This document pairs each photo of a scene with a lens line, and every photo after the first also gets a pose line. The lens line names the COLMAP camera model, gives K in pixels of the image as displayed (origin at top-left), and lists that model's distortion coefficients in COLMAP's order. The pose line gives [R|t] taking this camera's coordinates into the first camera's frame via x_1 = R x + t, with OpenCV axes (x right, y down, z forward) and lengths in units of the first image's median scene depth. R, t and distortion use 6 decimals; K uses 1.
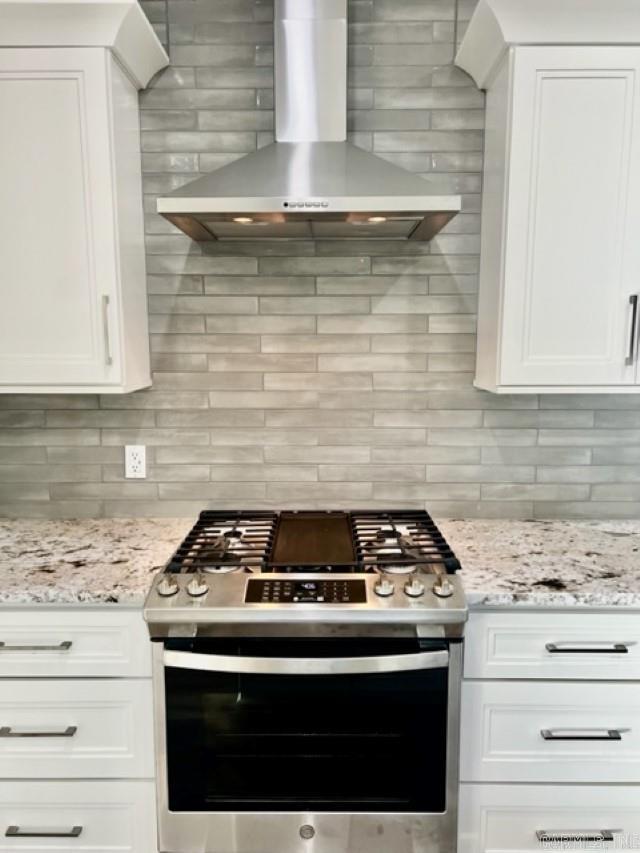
lens RADIAL K [[600.7, 0, 320.0], [0, 600.7, 426.5], [0, 0, 1]] dist [-0.000325, -0.000068]
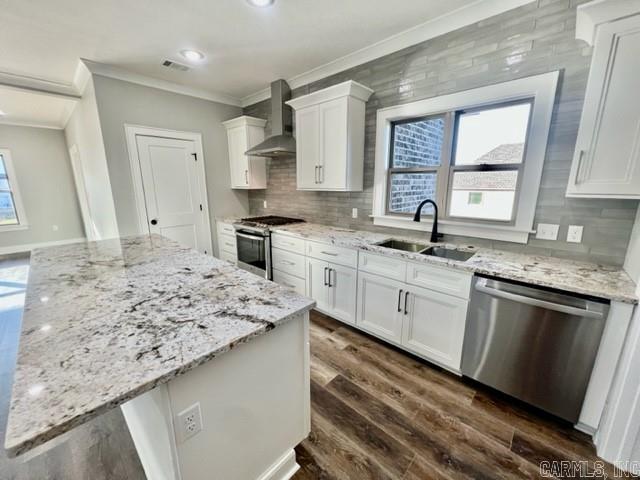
lens RADIAL K [[256.8, 0, 319.4], [0, 256.8, 238.0], [0, 0, 1]] dist [-0.002578, 0.000258]
pose [[0.734784, 0.141039, -0.663476, 1.469100], [-0.083999, 0.989535, 0.117324, 0.047166], [0.673080, -0.030476, 0.738941, -0.246856]]
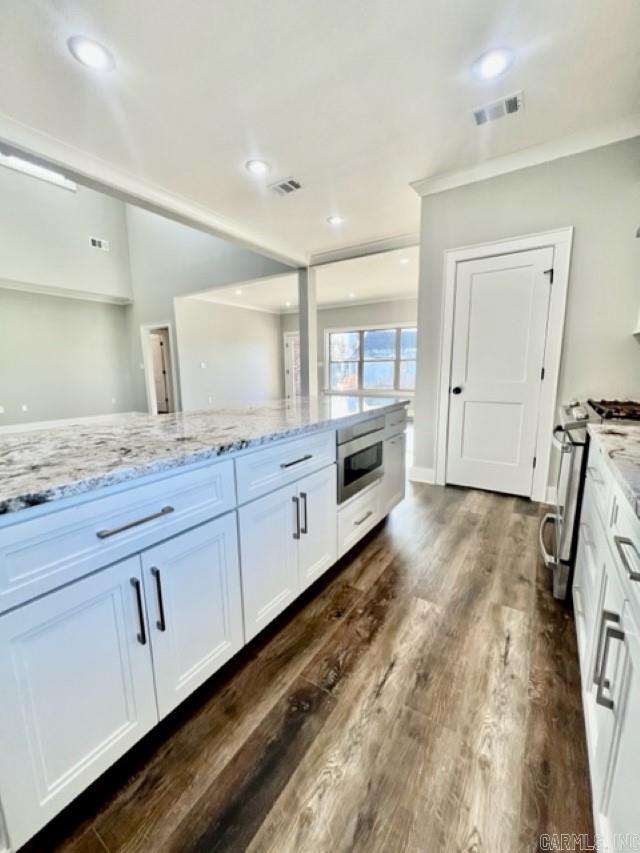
lens RADIAL K [[342.2, 0, 321.2], [0, 342.2, 425.0], [0, 0, 1]] dist [-0.002578, 0.000258]
pose [[-0.543209, 0.145150, -0.826955, 1.110246], [-0.097250, 0.967436, 0.233689, 0.086429], [0.833946, 0.207364, -0.511404, 0.615812]]
